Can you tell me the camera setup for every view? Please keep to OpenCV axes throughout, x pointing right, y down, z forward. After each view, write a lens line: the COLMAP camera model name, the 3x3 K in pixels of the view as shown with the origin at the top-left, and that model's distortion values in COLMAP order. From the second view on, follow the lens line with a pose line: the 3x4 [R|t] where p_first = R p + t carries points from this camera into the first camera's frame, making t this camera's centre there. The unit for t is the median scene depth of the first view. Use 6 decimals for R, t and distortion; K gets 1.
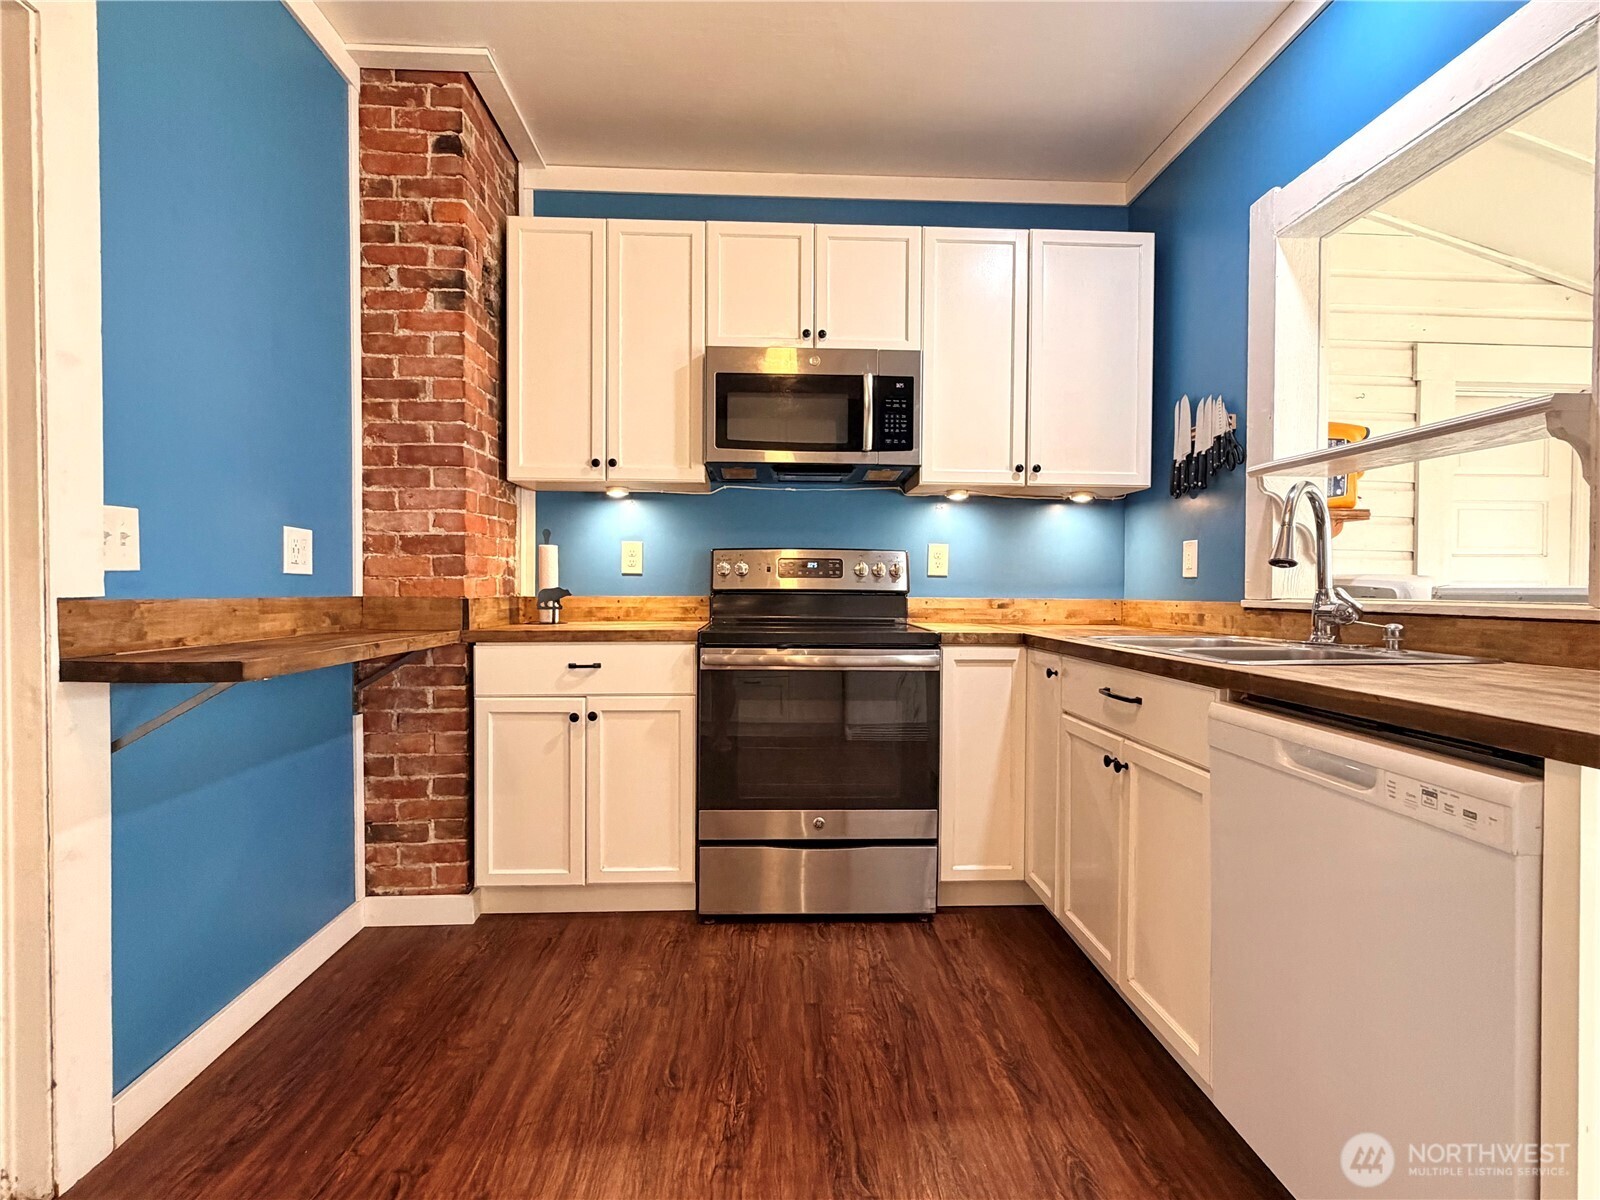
lens RADIAL K [[792.2, 0, 797.0], [0, 792.2, 603.1], [0, 0, 1]] dist [0.001154, -0.000877]
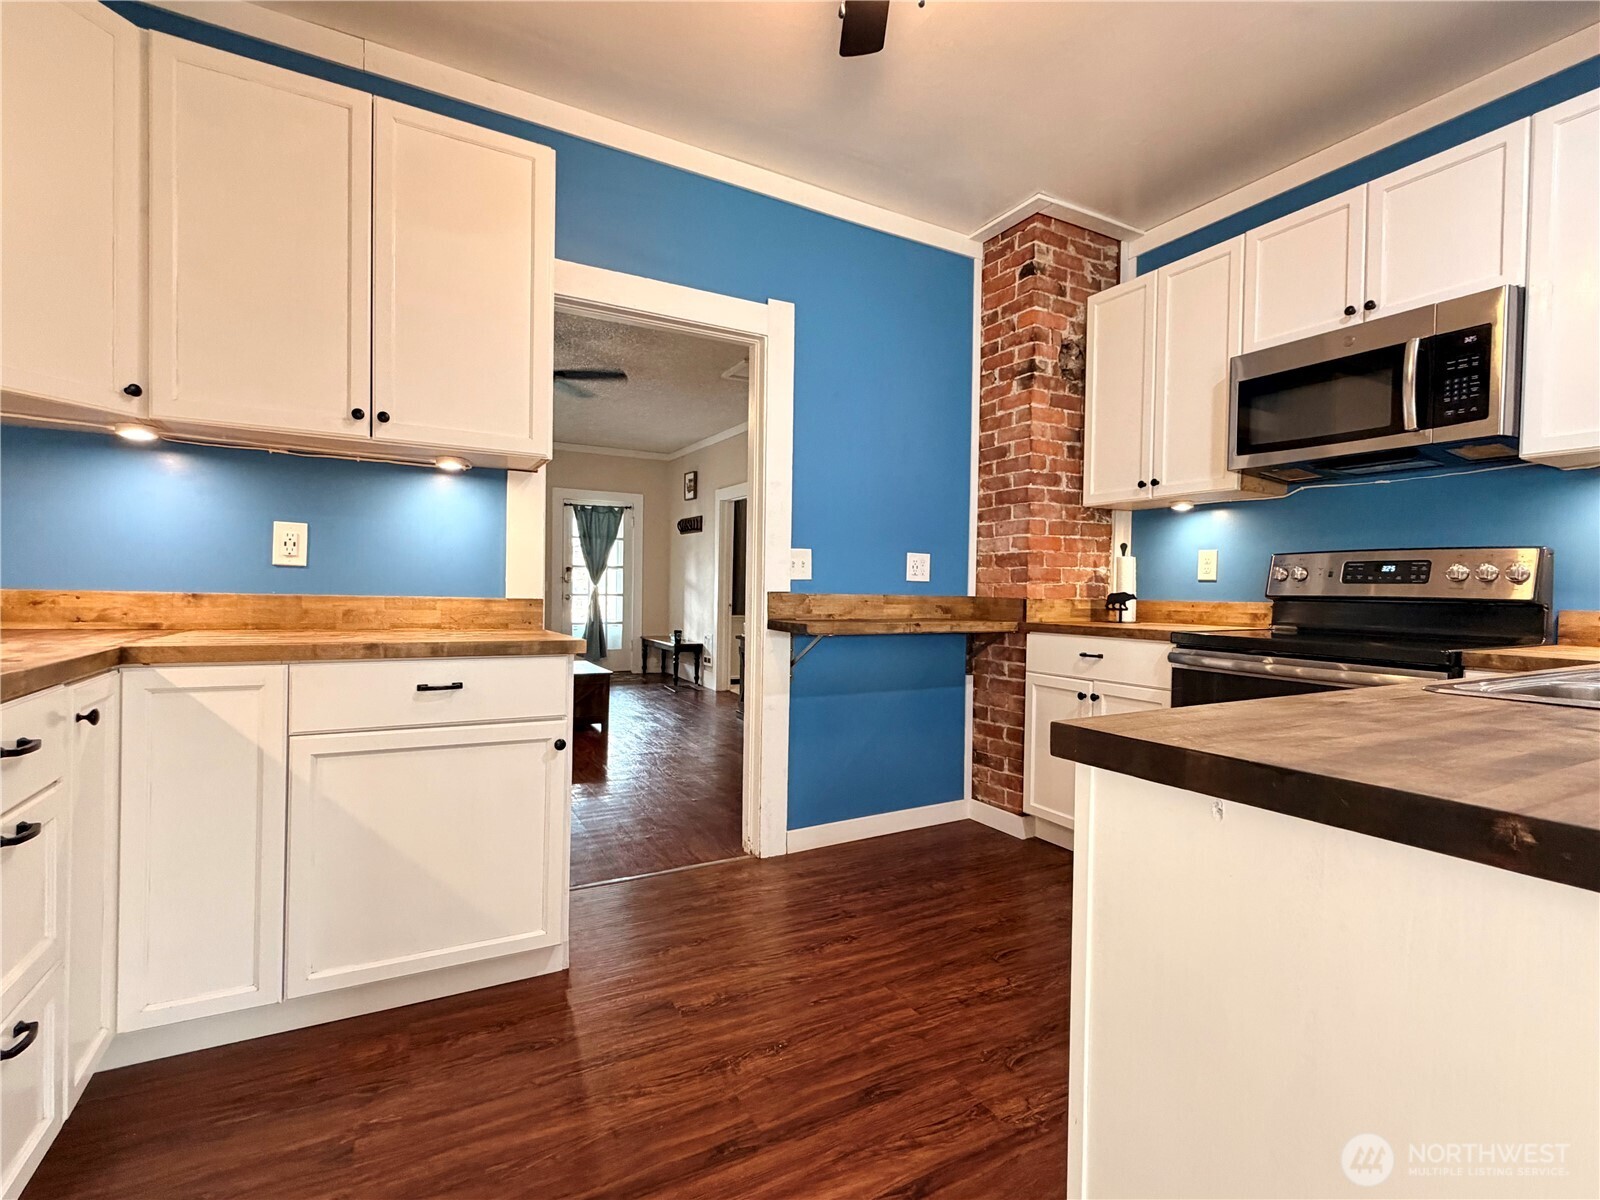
lens RADIAL K [[762.0, 0, 800.0], [0, 762.0, 600.0], [0, 0, 1]] dist [-0.000032, 0.000266]
pose [[0.428610, 0.016494, -0.903339, 0.600150], [-0.031510, 0.999498, 0.003300, 0.003868], [0.902940, 0.027050, 0.428914, 0.088017]]
